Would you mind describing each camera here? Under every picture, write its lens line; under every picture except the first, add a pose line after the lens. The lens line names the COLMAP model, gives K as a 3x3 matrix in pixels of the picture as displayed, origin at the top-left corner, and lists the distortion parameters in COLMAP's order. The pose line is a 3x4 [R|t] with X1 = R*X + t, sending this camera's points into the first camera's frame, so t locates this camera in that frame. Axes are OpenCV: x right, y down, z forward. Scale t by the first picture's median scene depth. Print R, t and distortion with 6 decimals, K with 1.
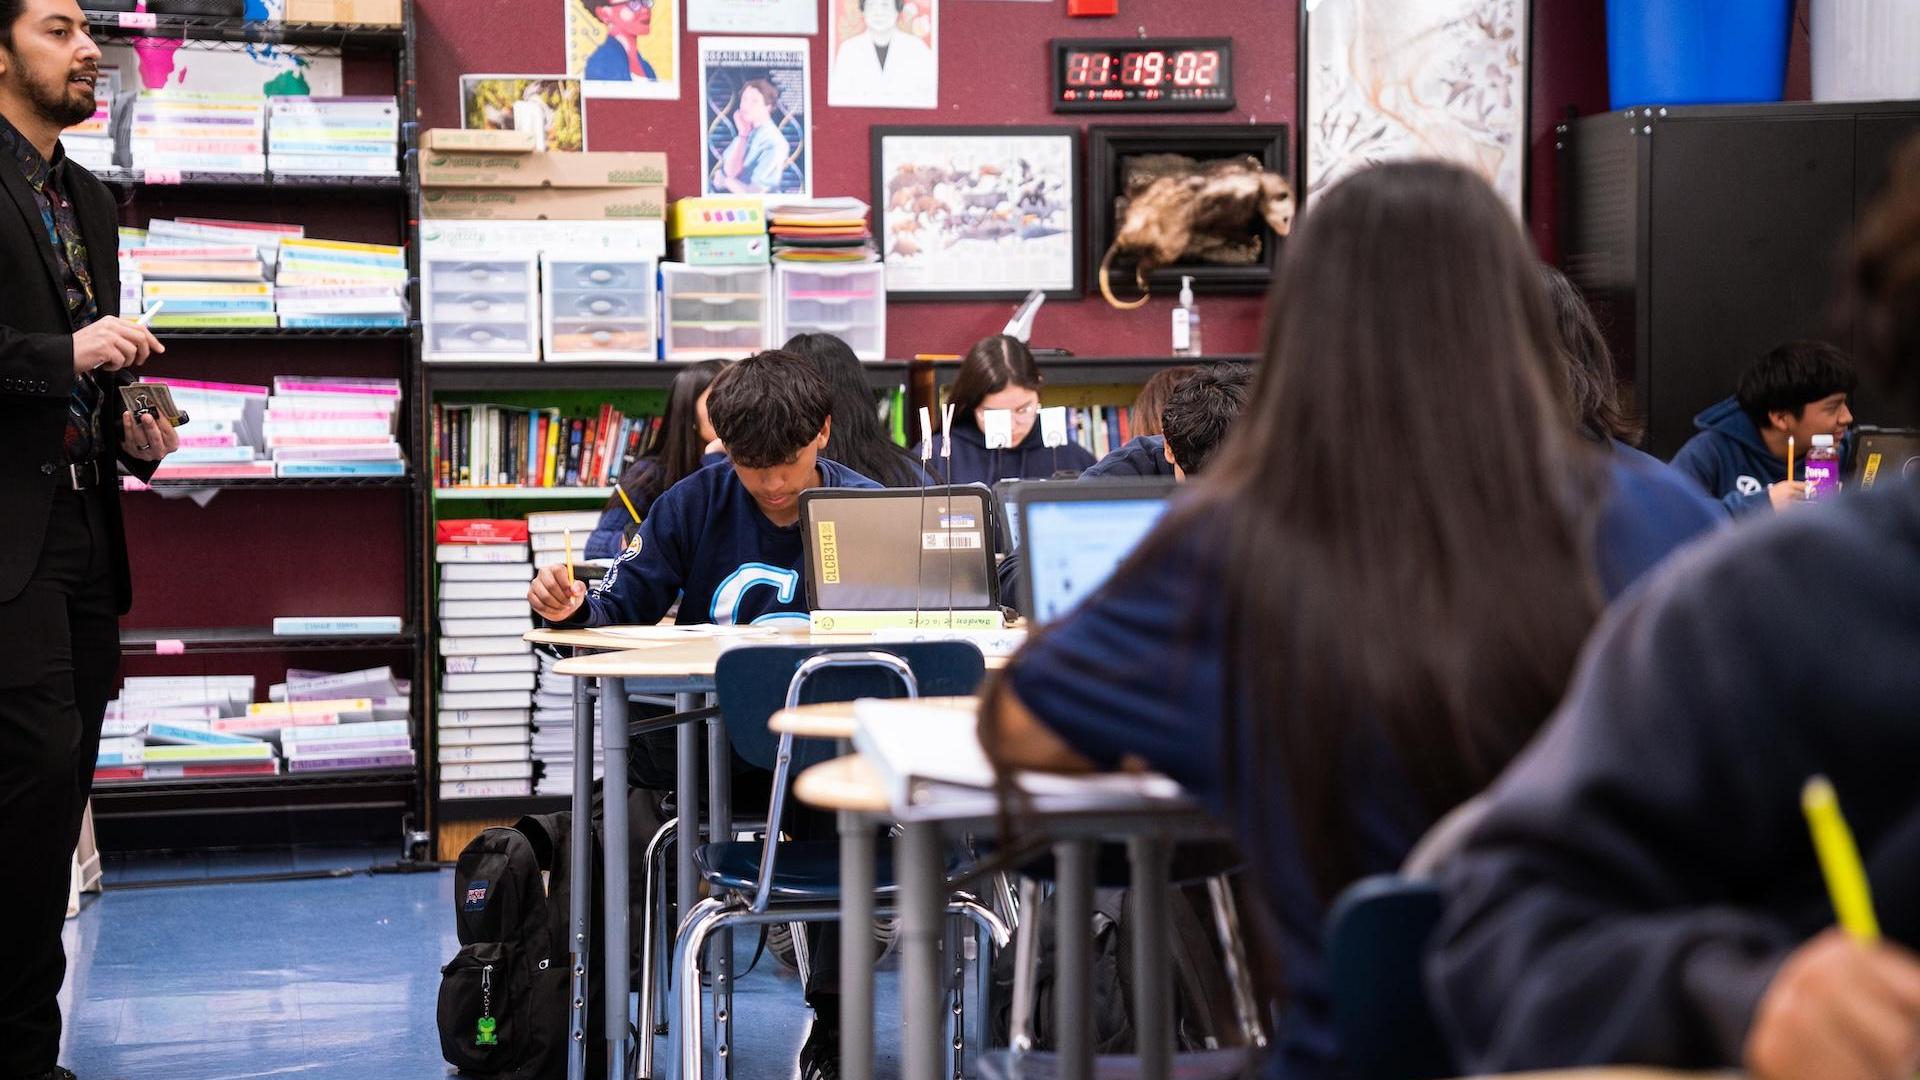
lens RADIAL K [[3720.0, 0, 965.2], [0, 3720.0, 512.8], [0, 0, 1]] dist [0.619649, 0.000000]
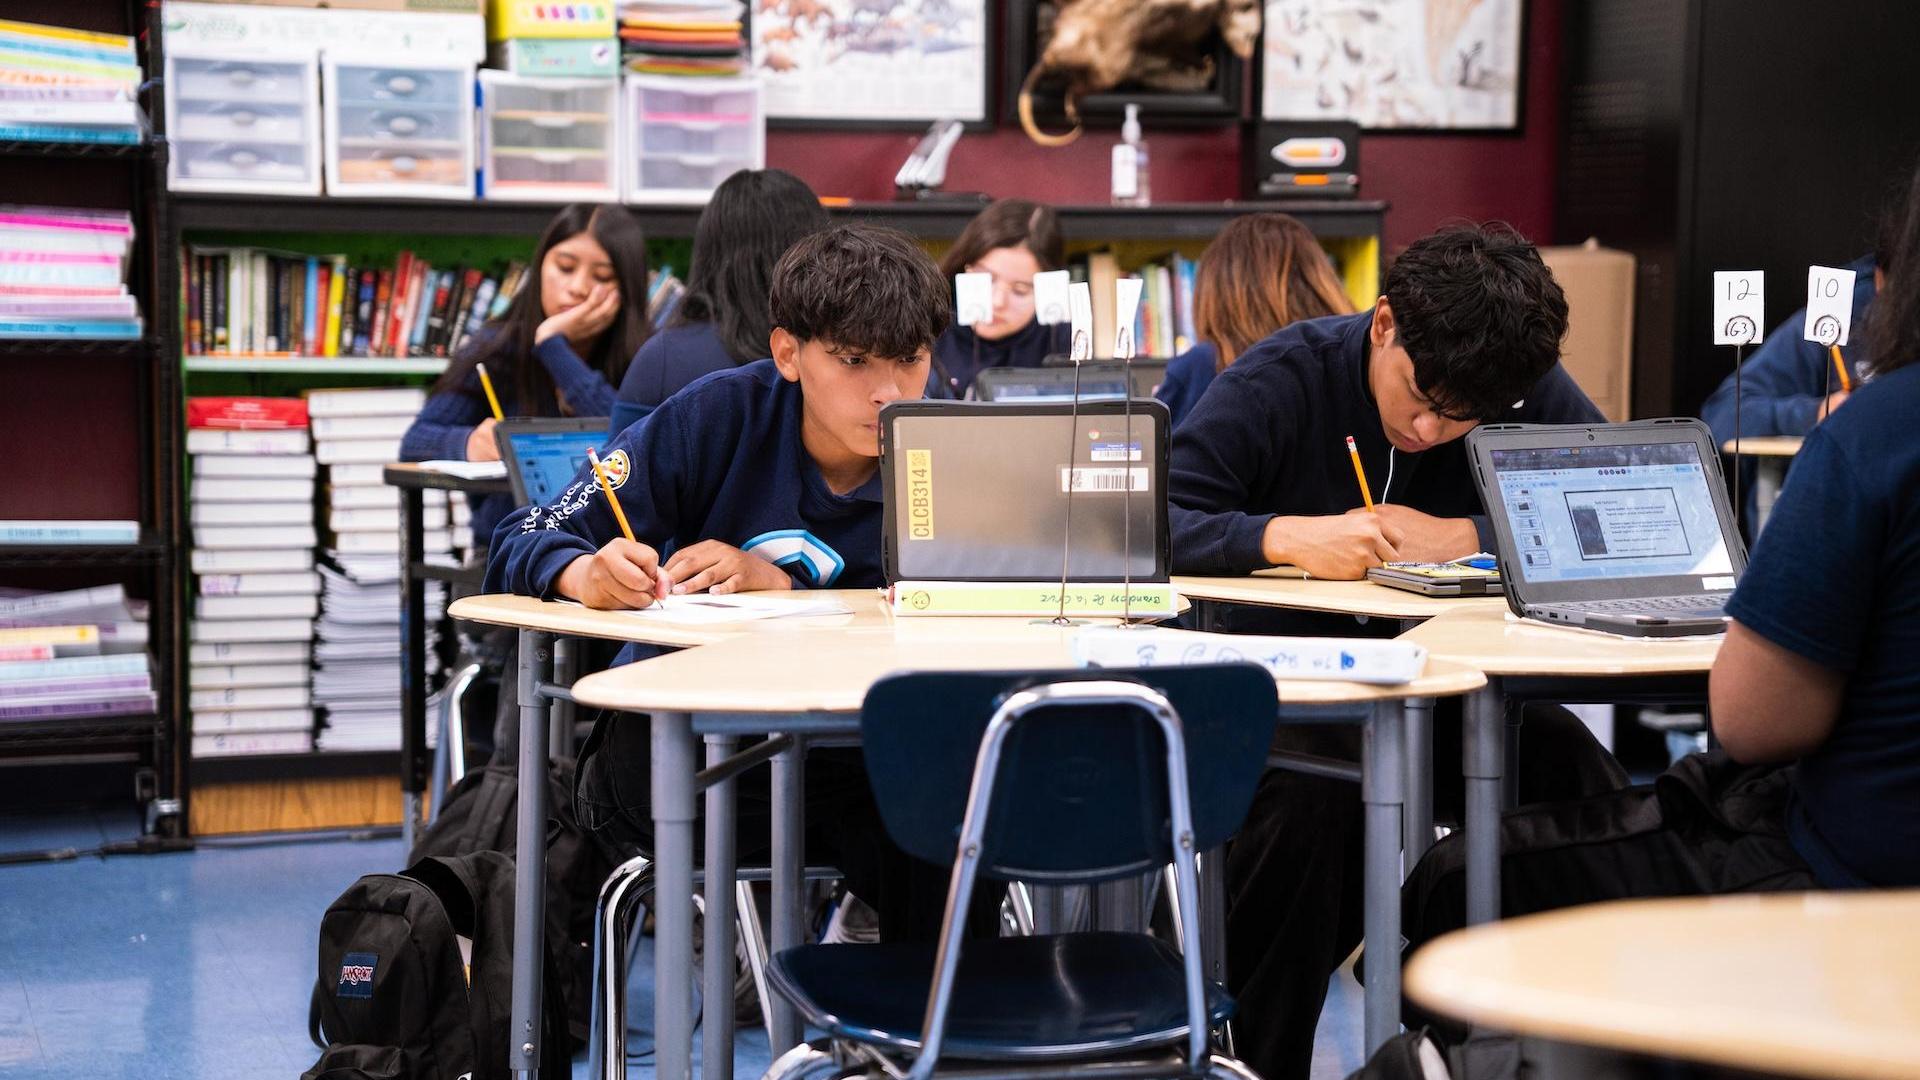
lens RADIAL K [[3720.0, 0, 969.8], [0, 3720.0, 533.0], [0, 0, 1]] dist [0.619649, 0.000000]
pose [[0.994724, 0.007369, 0.102322, -0.060003], [-0.012189, 0.998841, 0.046557, -0.008716], [-0.101860, -0.047559, 0.993661, 0.201732]]
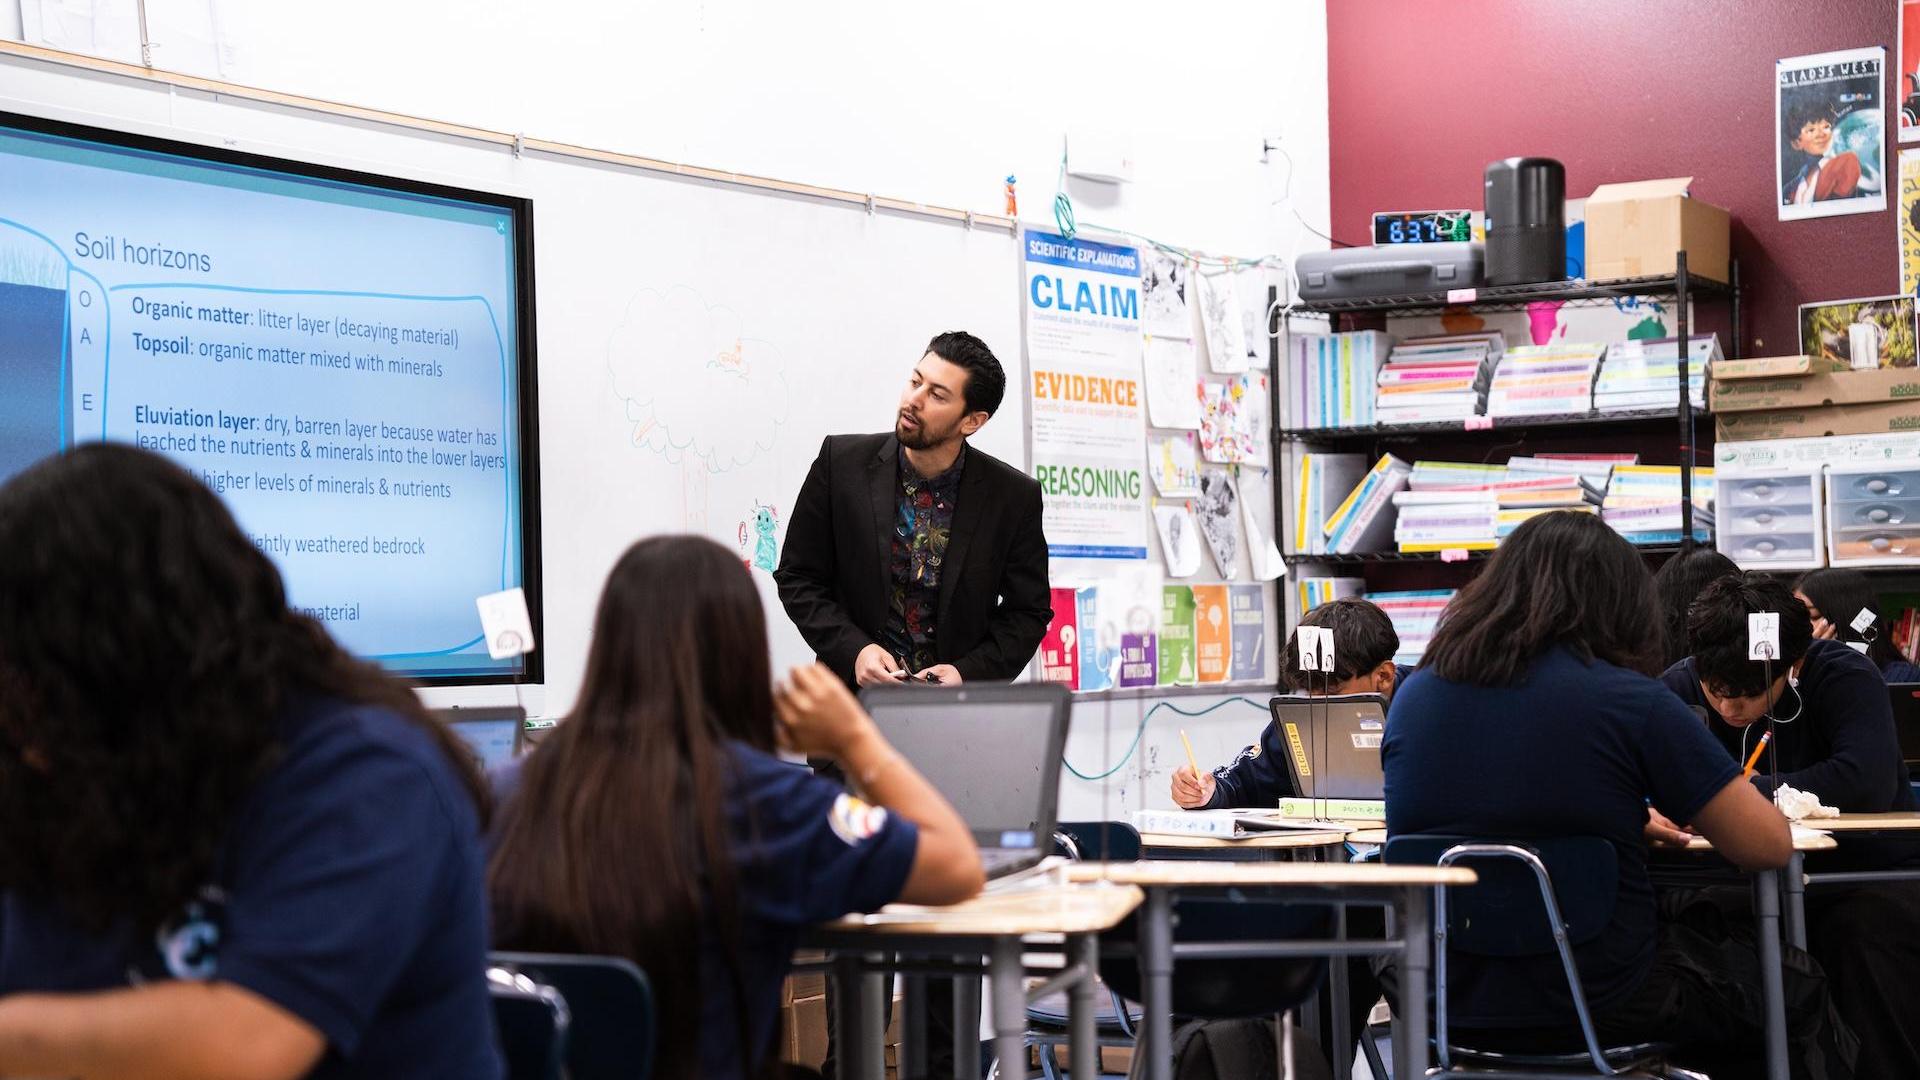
lens RADIAL K [[3720.0, 0, 952.7], [0, 3720.0, 546.1], [0, 0, 1]] dist [0.619649, 0.000000]
pose [[0.760672, -0.025702, -0.648627, 0.404247], [0.001204, 0.999270, -0.038185, -0.005329], [0.649135, 0.028265, 0.760148, 0.011924]]
